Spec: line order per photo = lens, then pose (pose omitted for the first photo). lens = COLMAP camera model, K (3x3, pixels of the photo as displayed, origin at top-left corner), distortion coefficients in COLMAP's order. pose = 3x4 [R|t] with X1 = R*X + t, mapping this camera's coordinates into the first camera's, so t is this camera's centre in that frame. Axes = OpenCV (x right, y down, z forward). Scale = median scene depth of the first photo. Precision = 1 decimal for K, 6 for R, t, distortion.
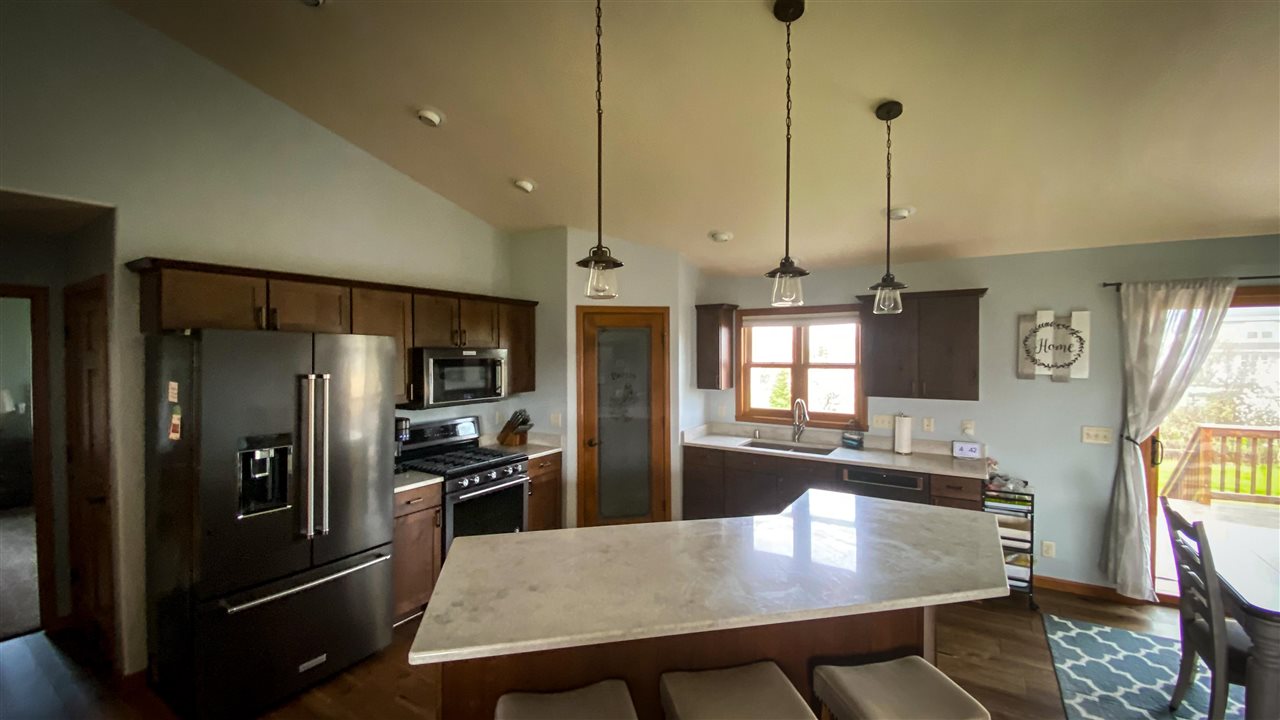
lens RADIAL K [[505.8, 0, 626.6], [0, 505.8, 355.6], [0, 0, 1]] dist [-0.003648, -0.008218]
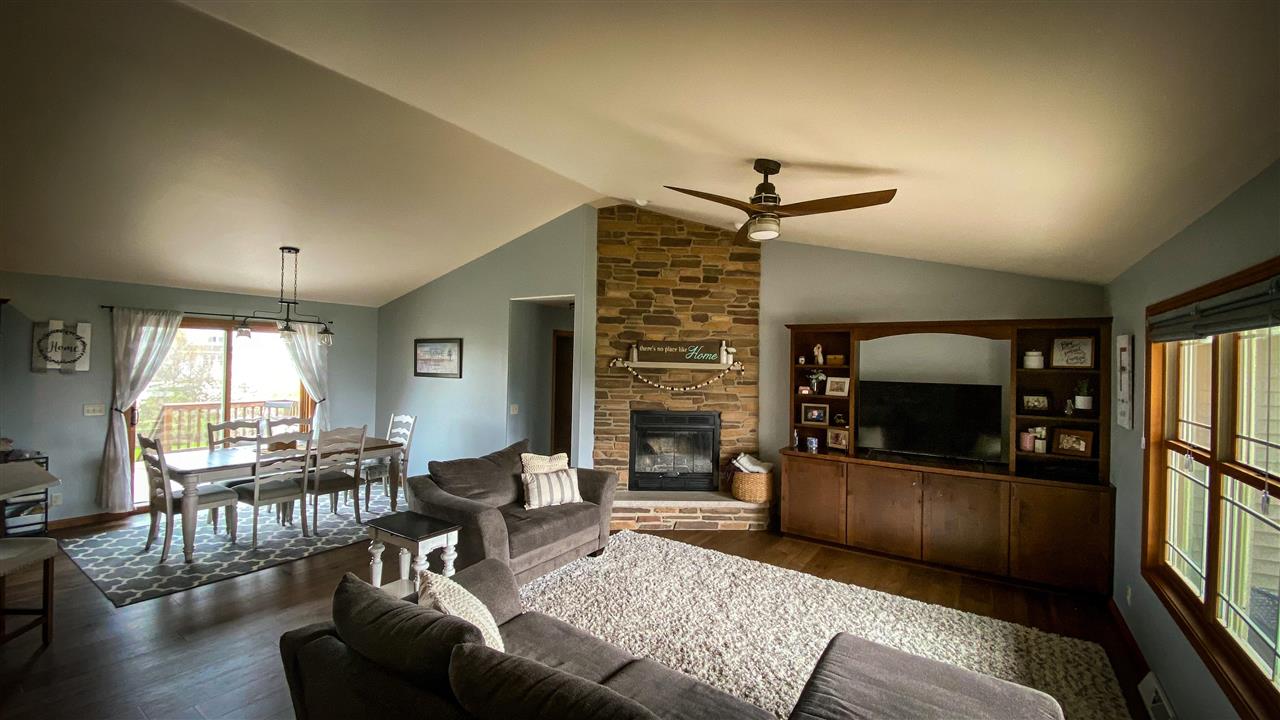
lens RADIAL K [[505.8, 0, 646.0], [0, 505.8, 358.7], [0, 0, 1]] dist [-0.003648, -0.008218]
pose [[-0.048288, 0.008087, 0.998801, -0.538356], [-0.017244, 0.999811, -0.008929, -0.003330], [-0.998685, -0.017655, -0.048139, -0.488466]]
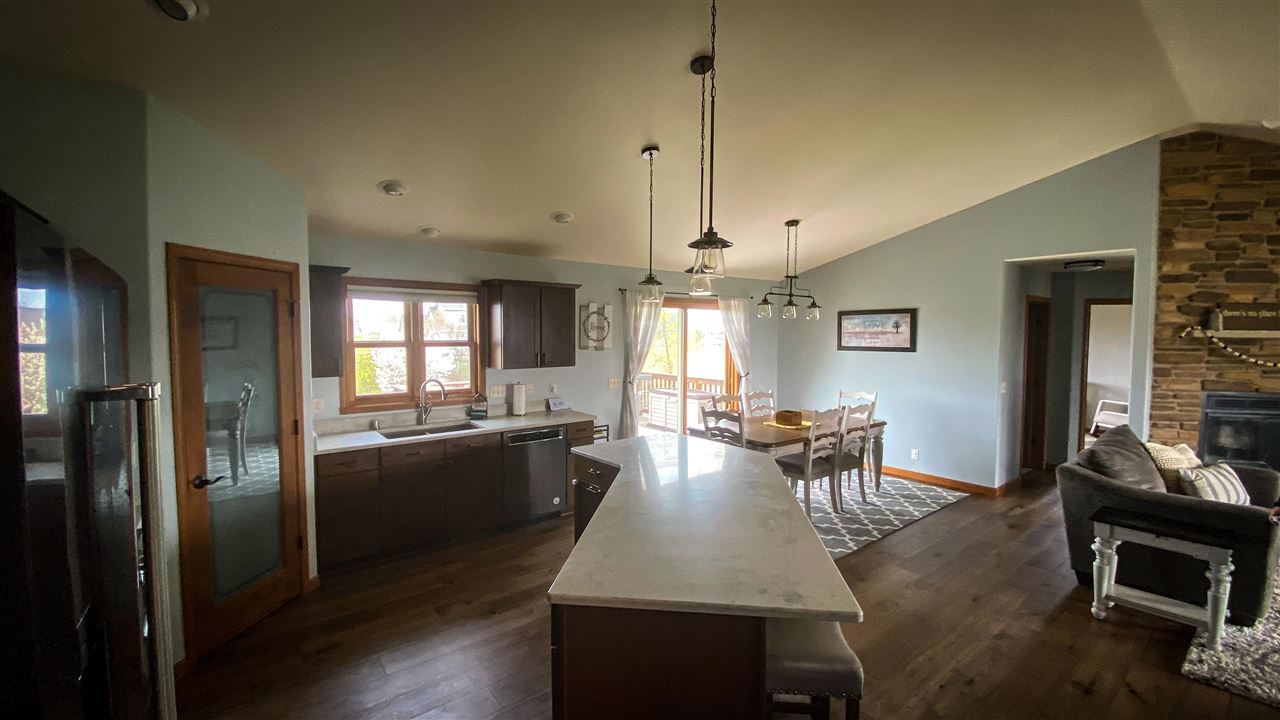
lens RADIAL K [[505.8, 0, 647.8], [0, 505.8, 355.1], [0, 0, 1]] dist [-0.003648, -0.008218]
pose [[0.298707, -0.042162, 0.953413, -0.548157], [0.000667, 0.999033, 0.043970, -0.001188], [-0.954345, -0.012499, 0.298446, 0.389370]]
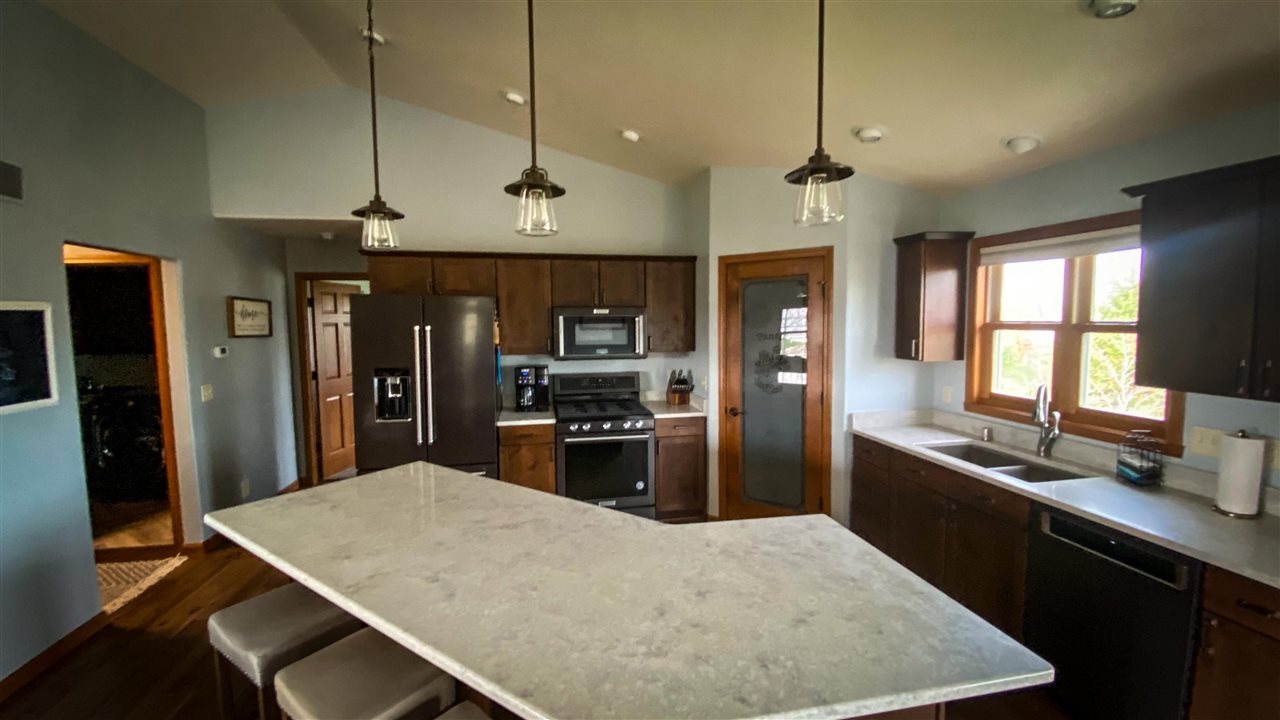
lens RADIAL K [[505.8, 0, 639.9], [0, 505.8, 360.7], [0, 0, 1]] dist [-0.003648, -0.008218]
pose [[0.698717, 0.057984, -0.713044, 0.523281], [0.003040, 0.996460, 0.084011, 0.010698], [0.715392, -0.060867, 0.696067, 0.318206]]
